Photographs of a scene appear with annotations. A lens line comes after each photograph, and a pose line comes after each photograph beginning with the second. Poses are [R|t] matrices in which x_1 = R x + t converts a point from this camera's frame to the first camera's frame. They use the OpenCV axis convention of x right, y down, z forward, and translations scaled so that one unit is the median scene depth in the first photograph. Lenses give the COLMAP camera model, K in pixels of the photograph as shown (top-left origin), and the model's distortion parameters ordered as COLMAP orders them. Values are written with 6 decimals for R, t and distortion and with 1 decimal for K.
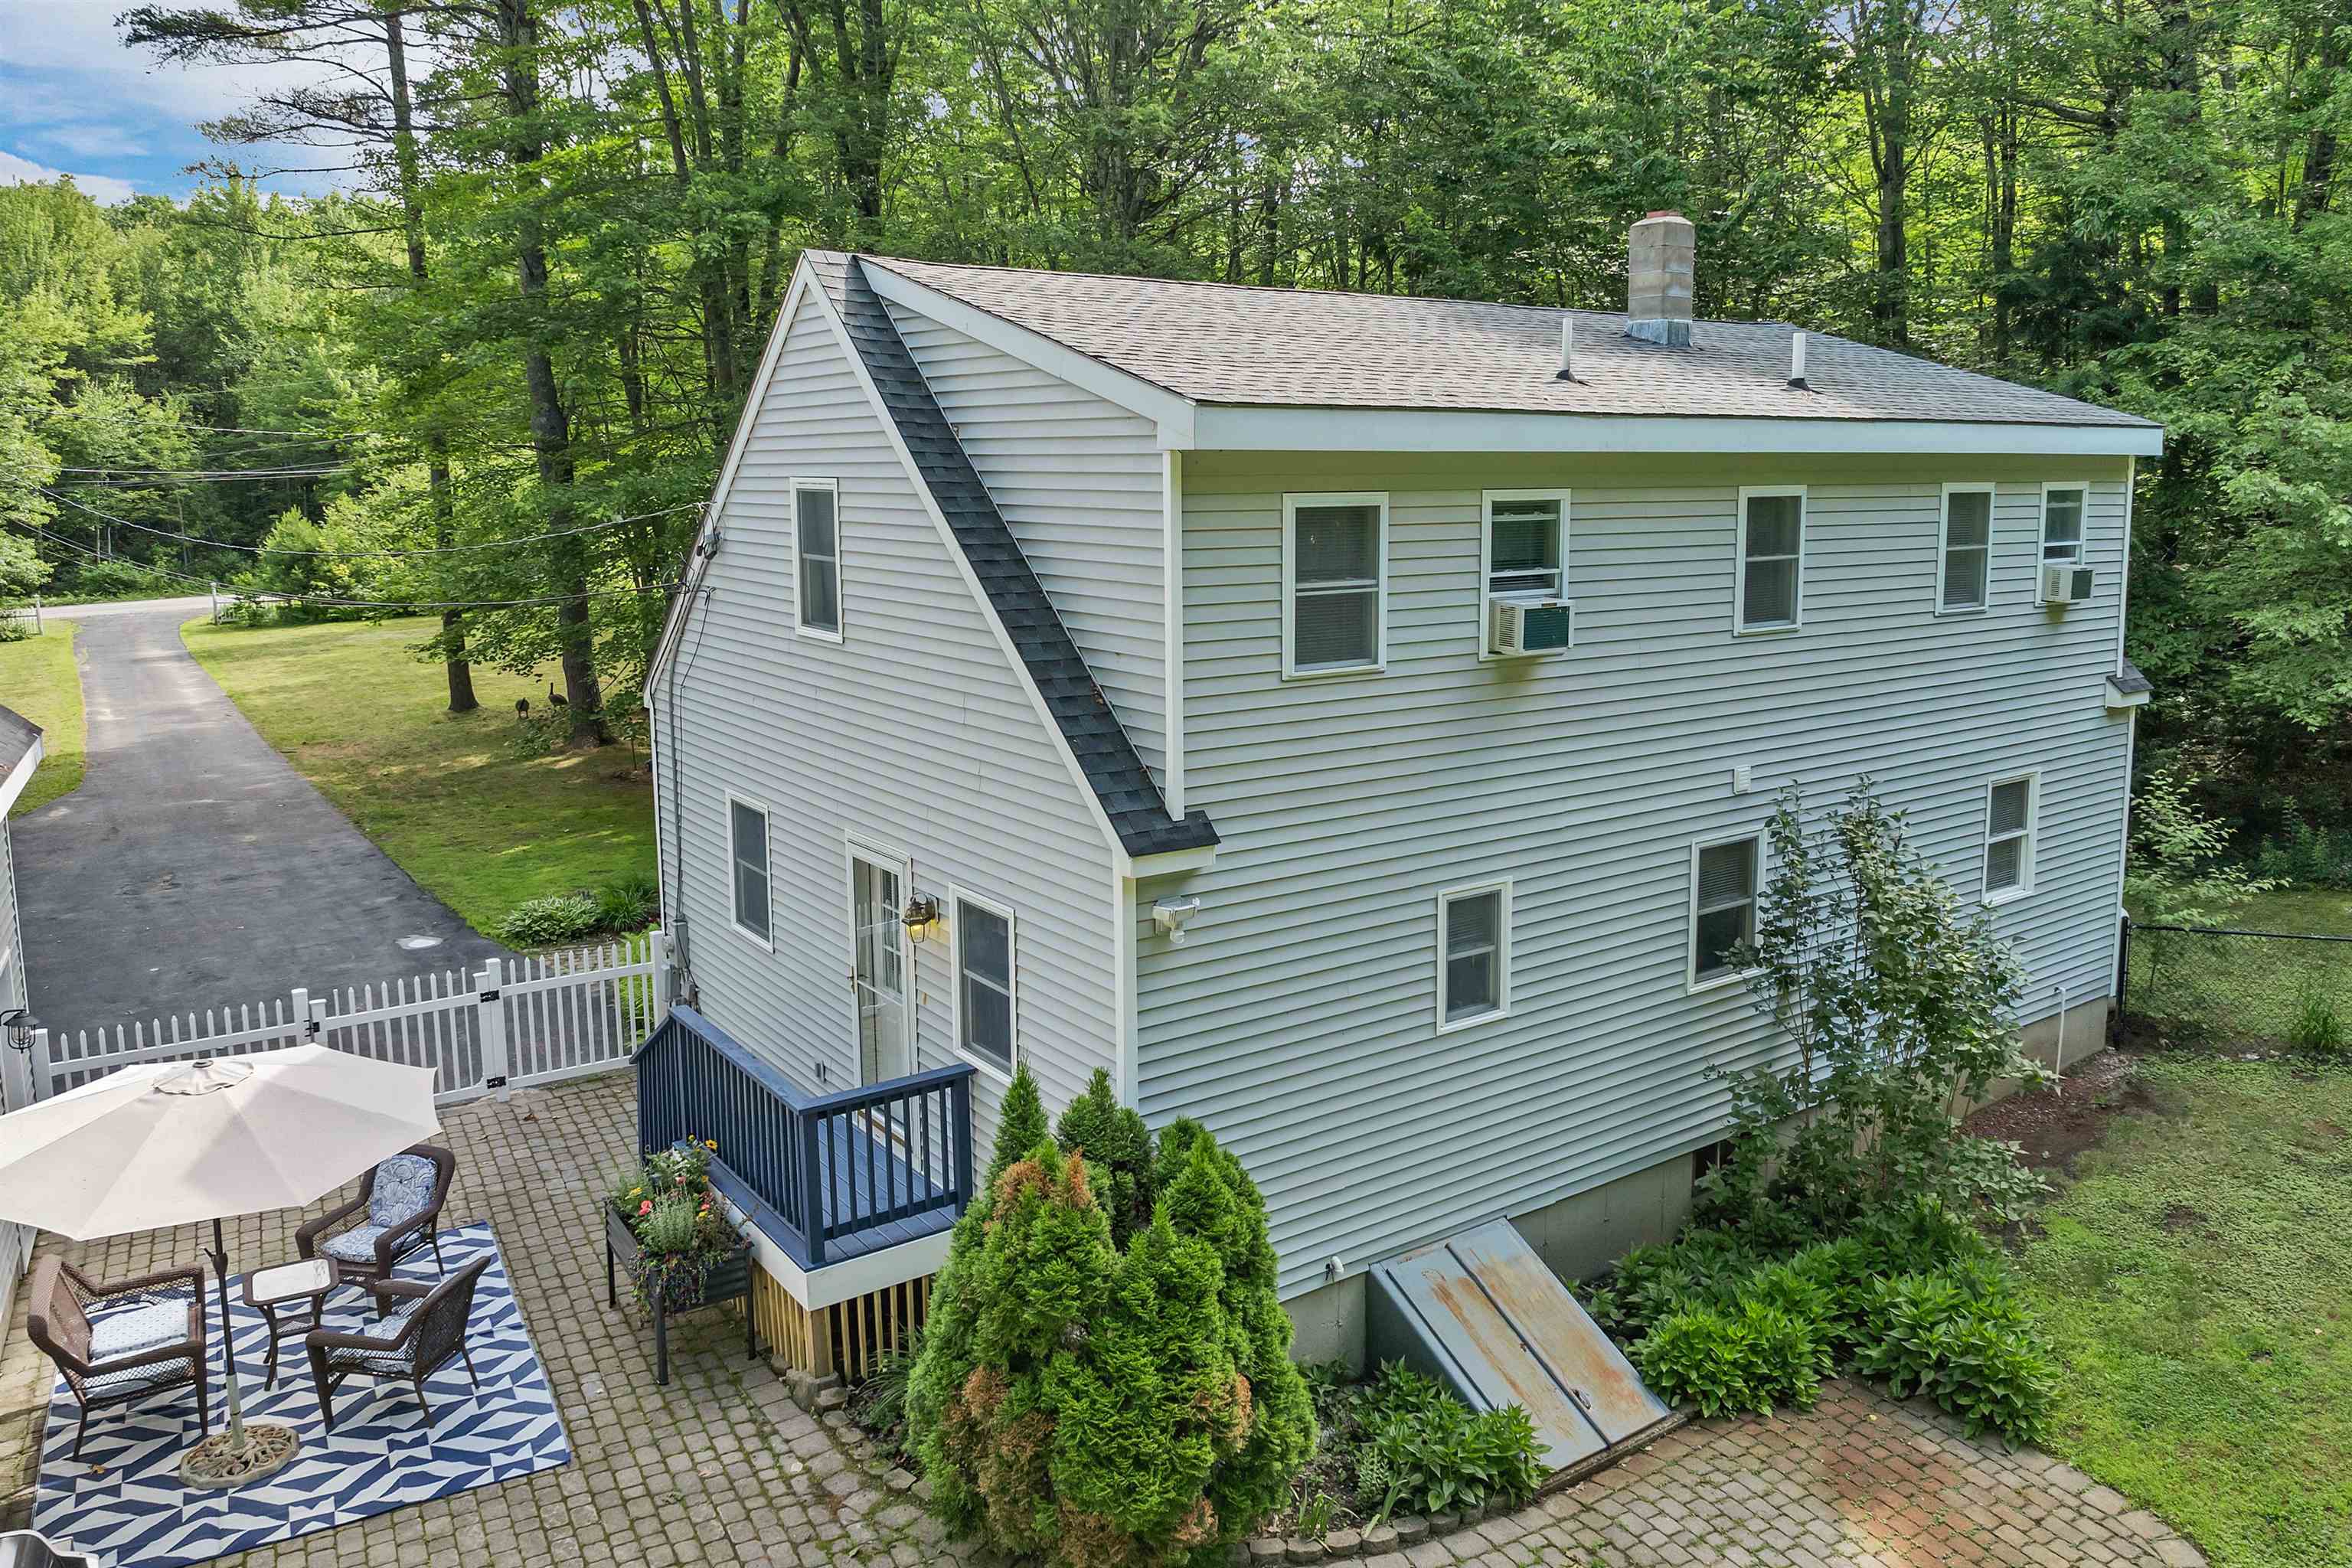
lens RADIAL K [[1736.6, 0, 1243.5], [0, 1736.6, 682.6], [0, 0, 1]] dist [-0.040827, 0.008121]
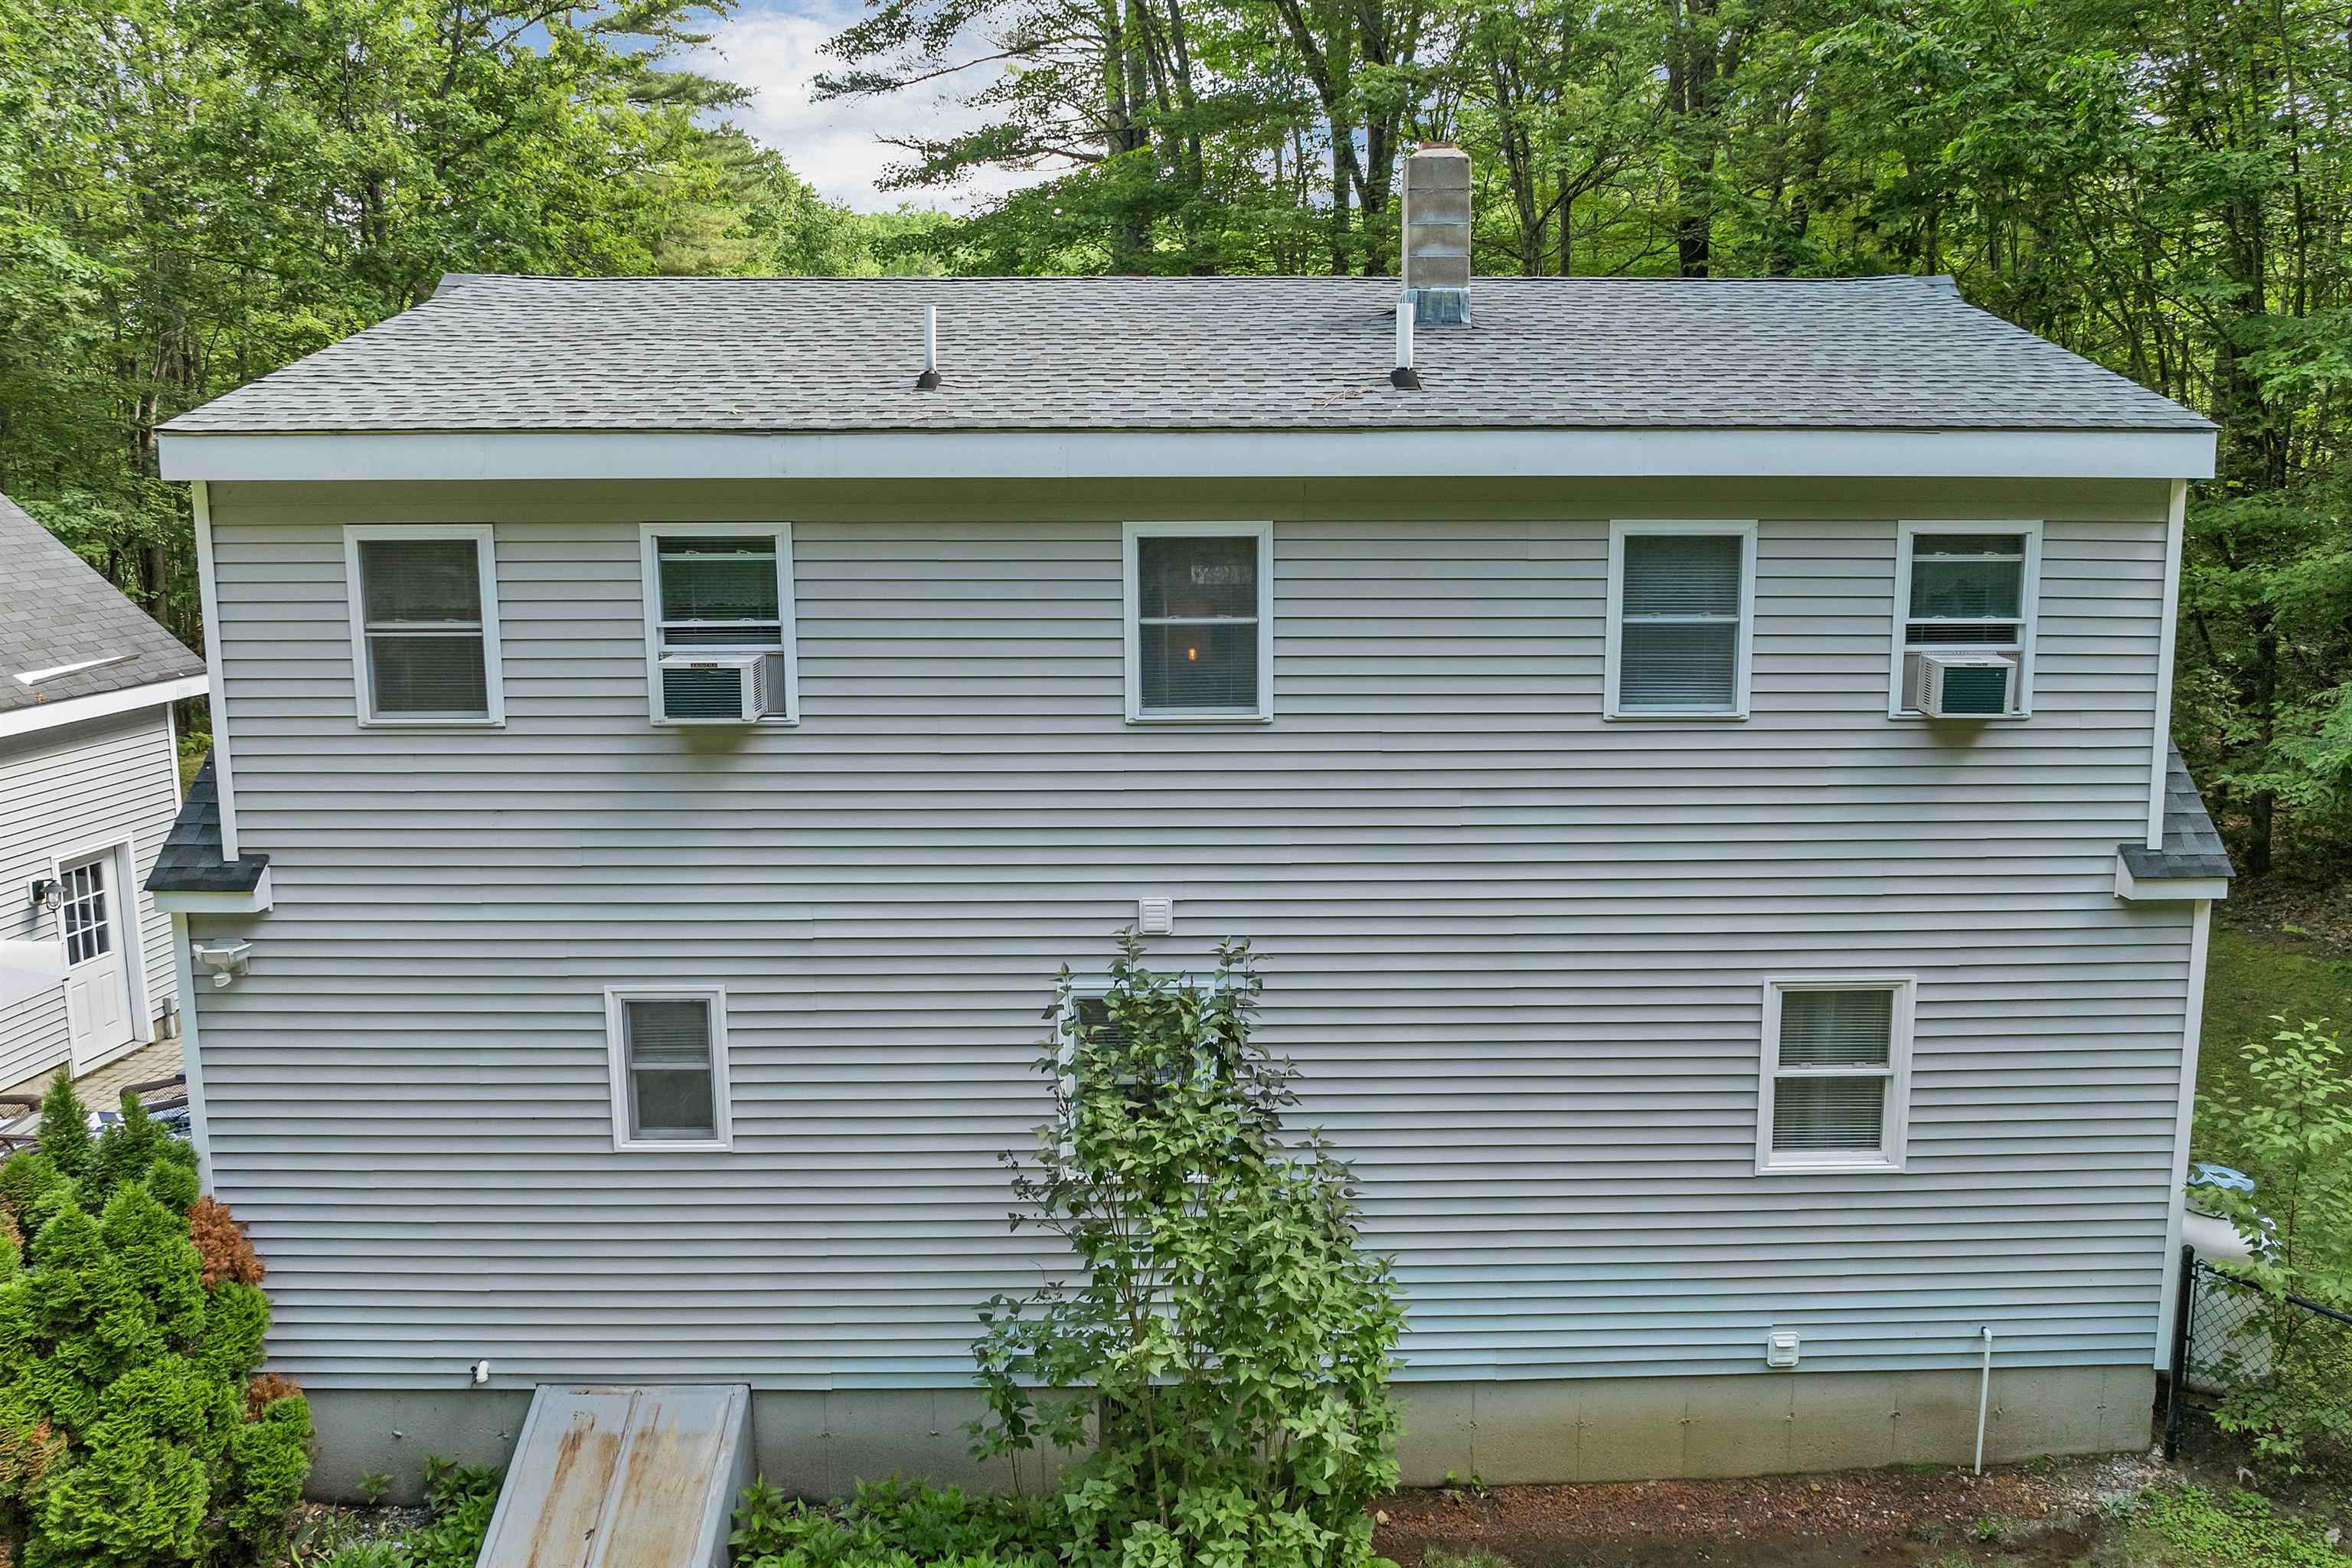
lens RADIAL K [[1723.1, 0, 1256.0], [0, 1723.1, 692.8], [0, 0, 1]] dist [-0.025689, -0.010344]
pose [[0.815664, 0.083007, -0.572540, 0.761923], [-0.074204, 0.996490, 0.038757, -0.073613], [0.573747, 0.010872, 0.818960, 0.432702]]
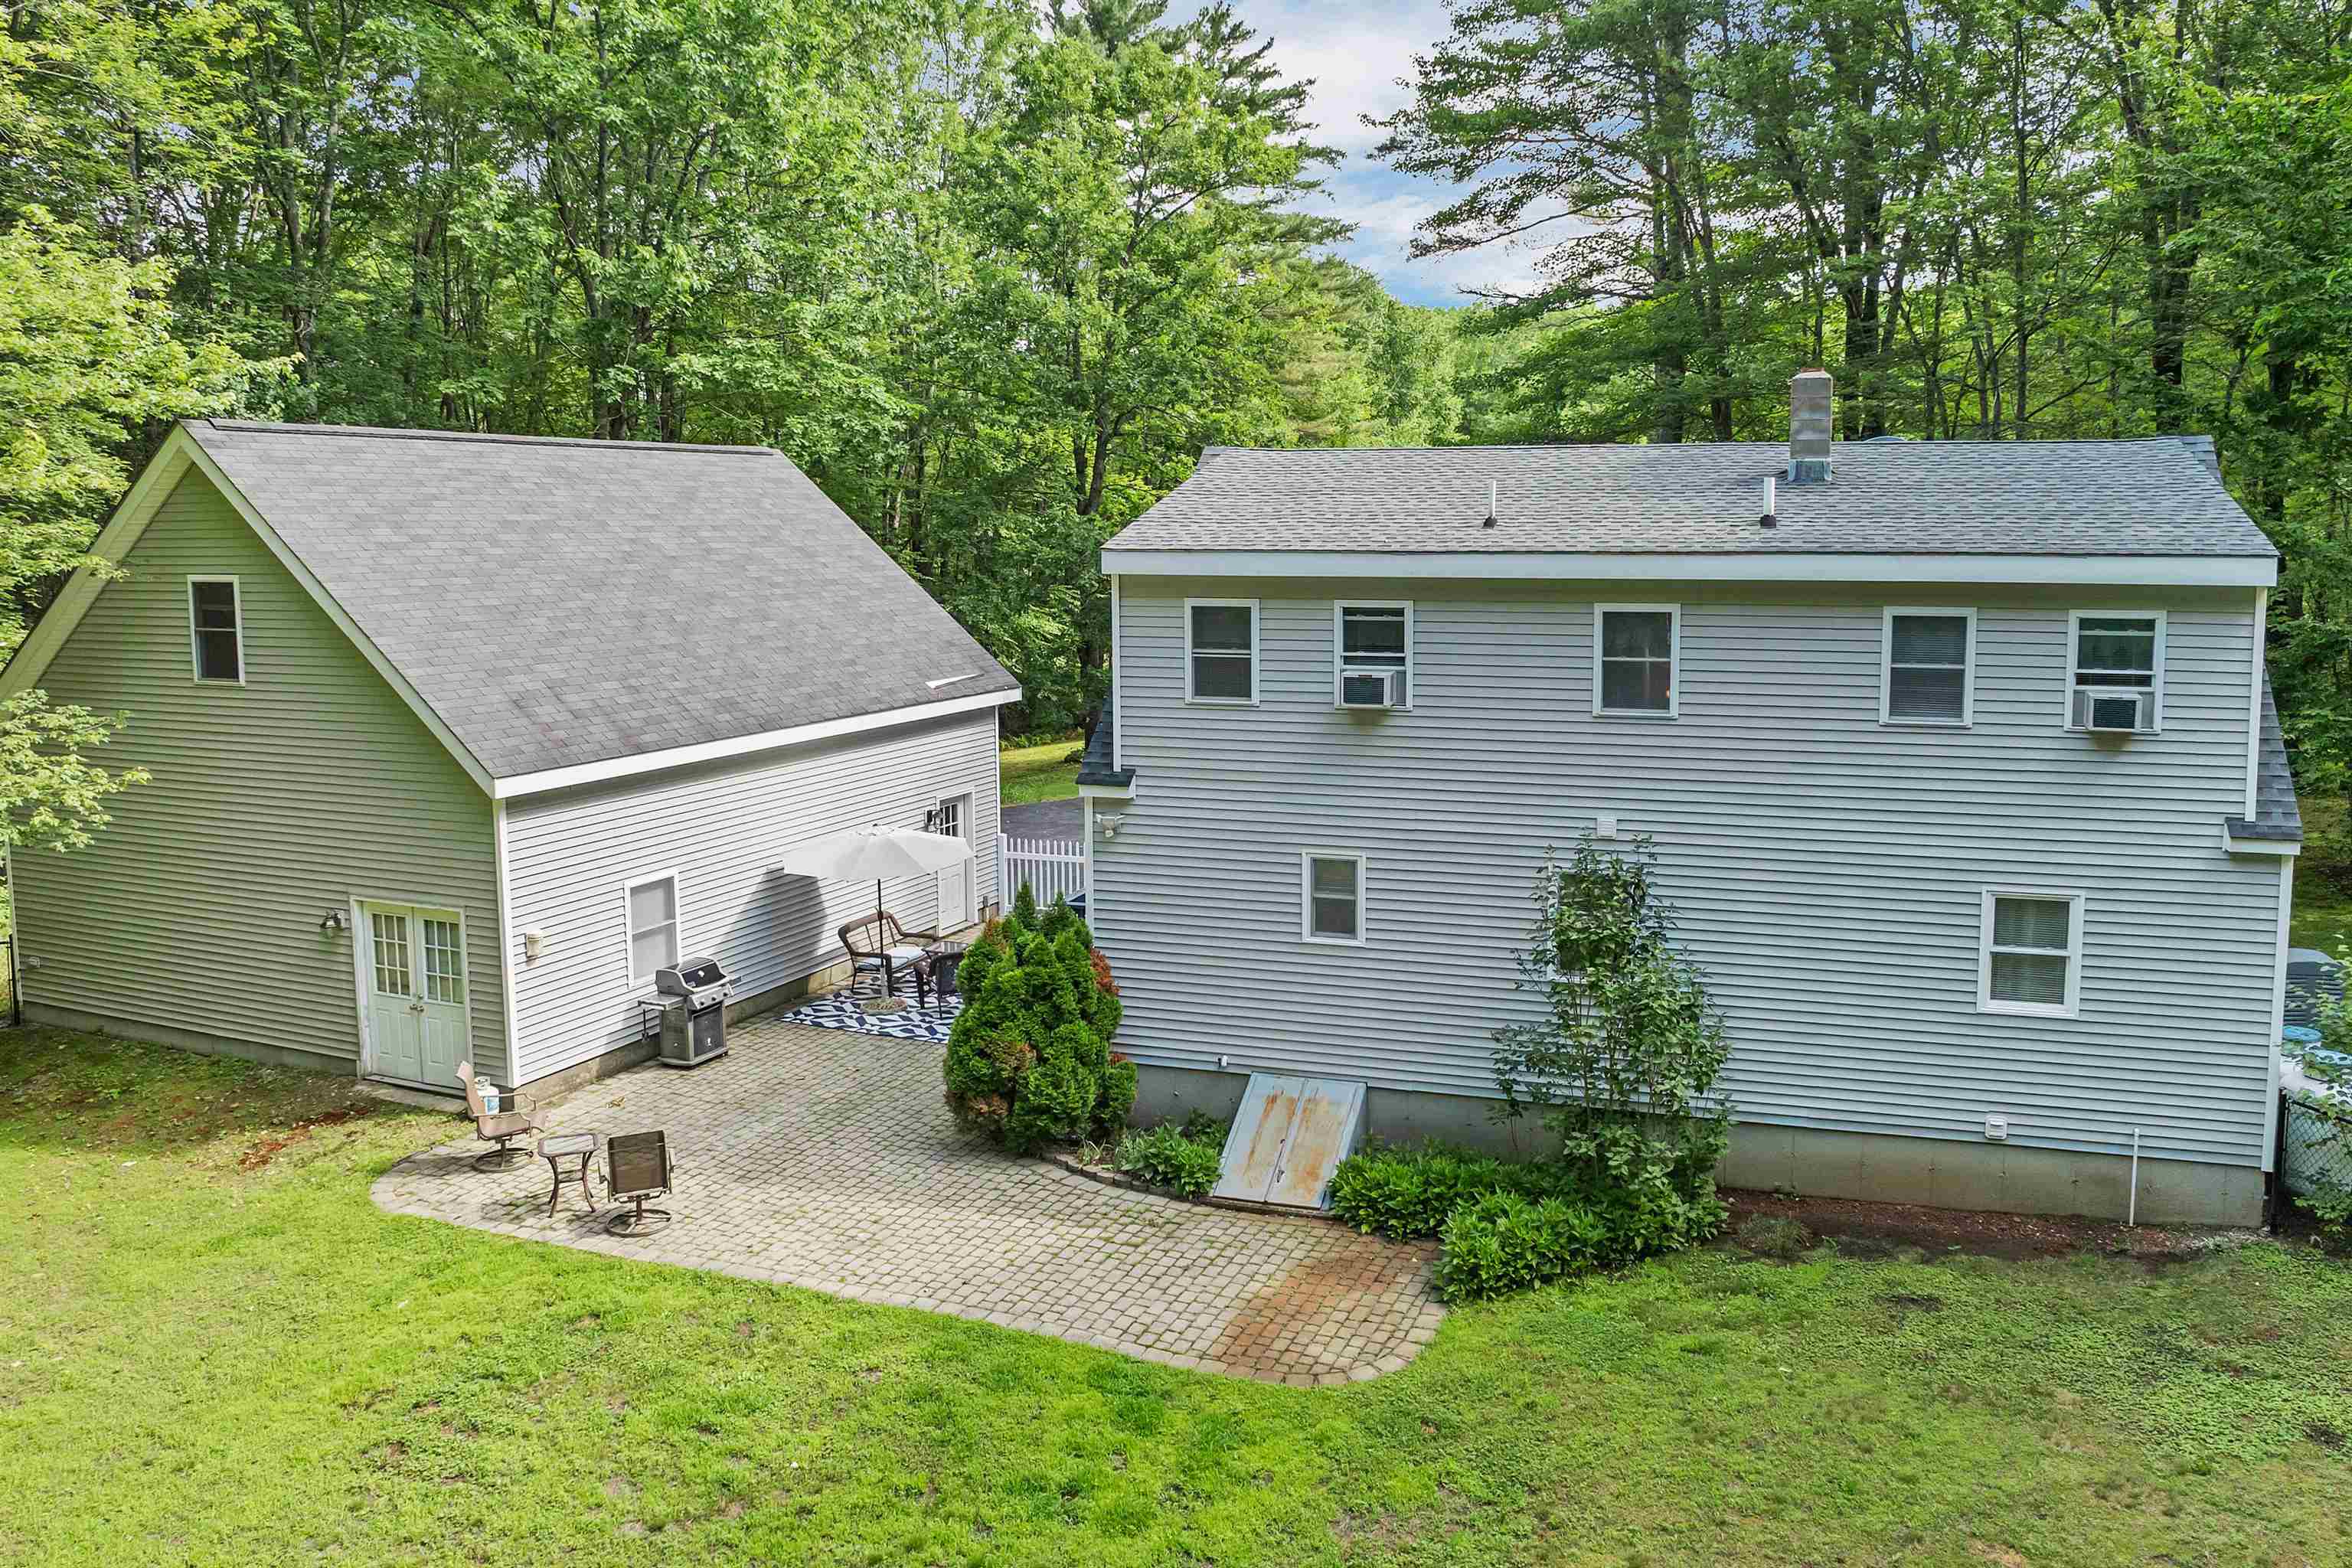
lens RADIAL K [[1723.1, 0, 1256.0], [0, 1723.1, 692.8], [0, 0, 1]] dist [-0.025689, -0.010344]
pose [[0.591088, 0.082650, -0.802362, 1.198518], [-0.102316, 0.994384, 0.027056, -0.054539], [0.800092, 0.066102, 0.596225, 0.012999]]
